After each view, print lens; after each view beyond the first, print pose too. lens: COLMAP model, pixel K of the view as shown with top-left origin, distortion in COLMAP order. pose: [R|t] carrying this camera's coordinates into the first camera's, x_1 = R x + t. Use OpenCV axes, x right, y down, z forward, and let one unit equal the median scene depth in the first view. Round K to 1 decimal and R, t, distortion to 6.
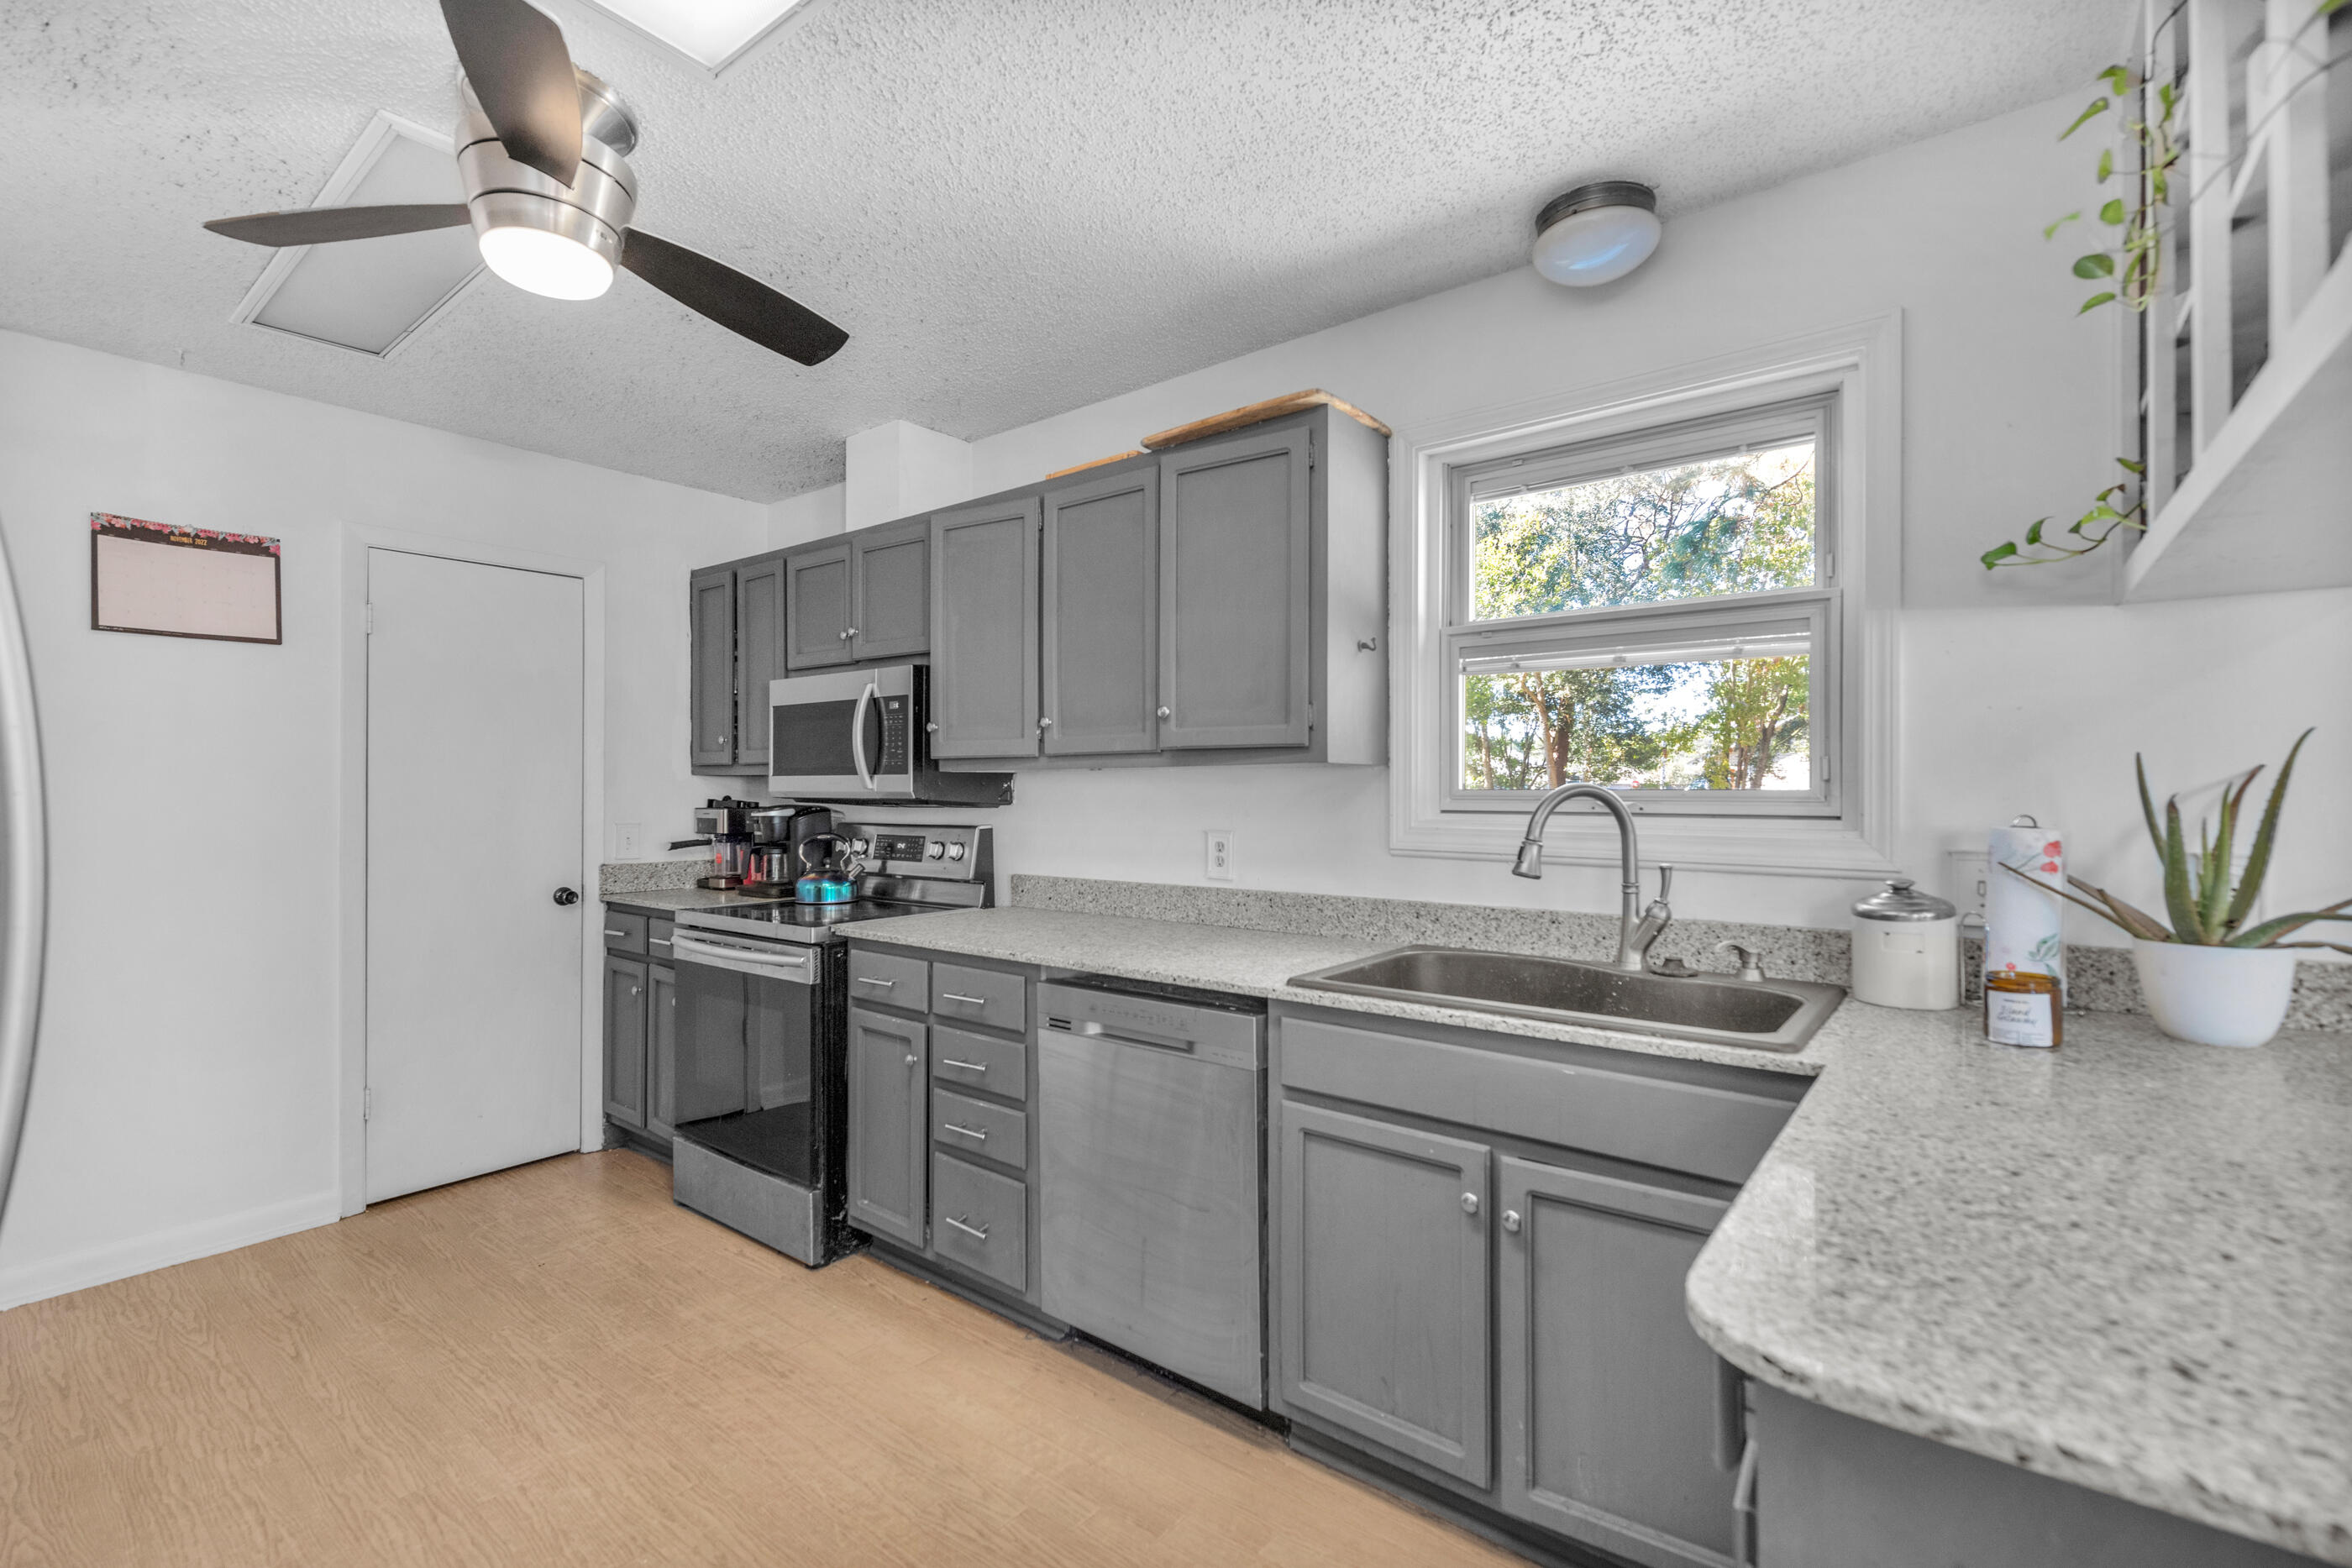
lens RADIAL K [[1005.7, 0, 1176.0], [0, 1005.7, 784.0], [0, 0, 1]] dist [0.000970, 0.000077]
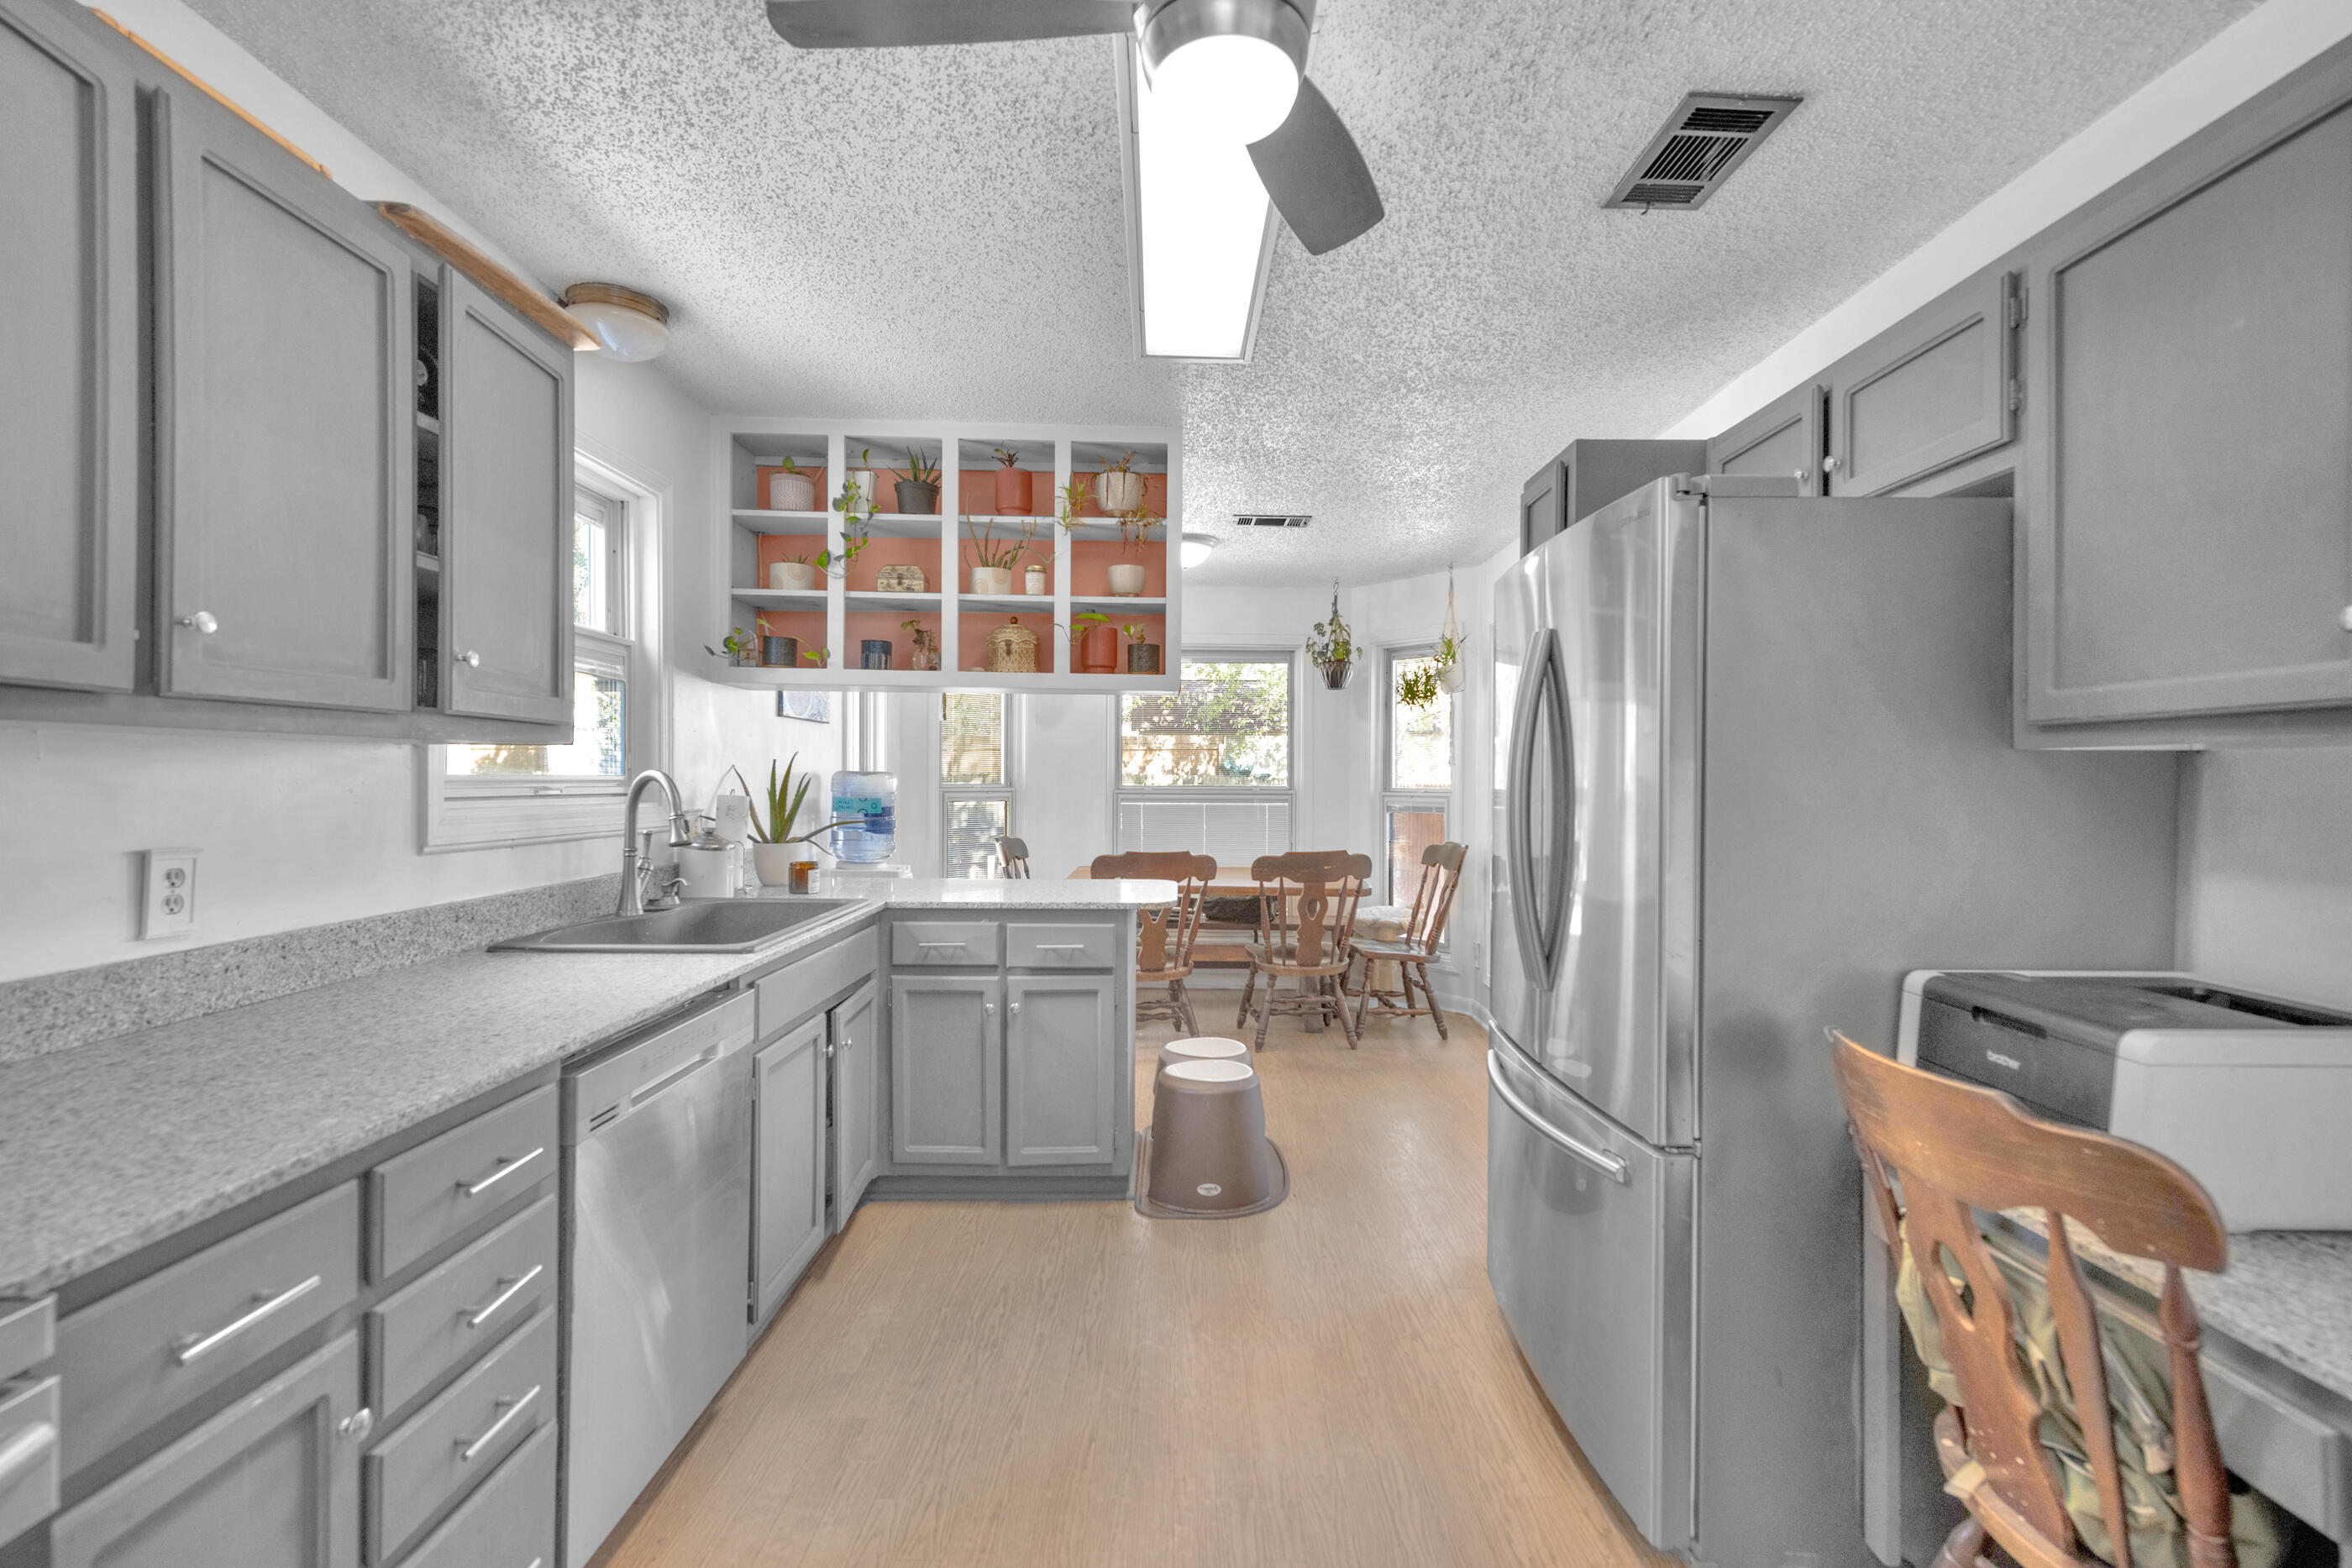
lens RADIAL K [[1005.7, 0, 1176.0], [0, 1005.7, 784.0], [0, 0, 1]] dist [0.000970, 0.000077]
pose [[-0.619072, -0.001459, 0.785333, -0.797638], [-0.002204, 0.999998, 0.000121, 0.011241], [-0.785331, -0.001656, -0.619074, 1.000577]]
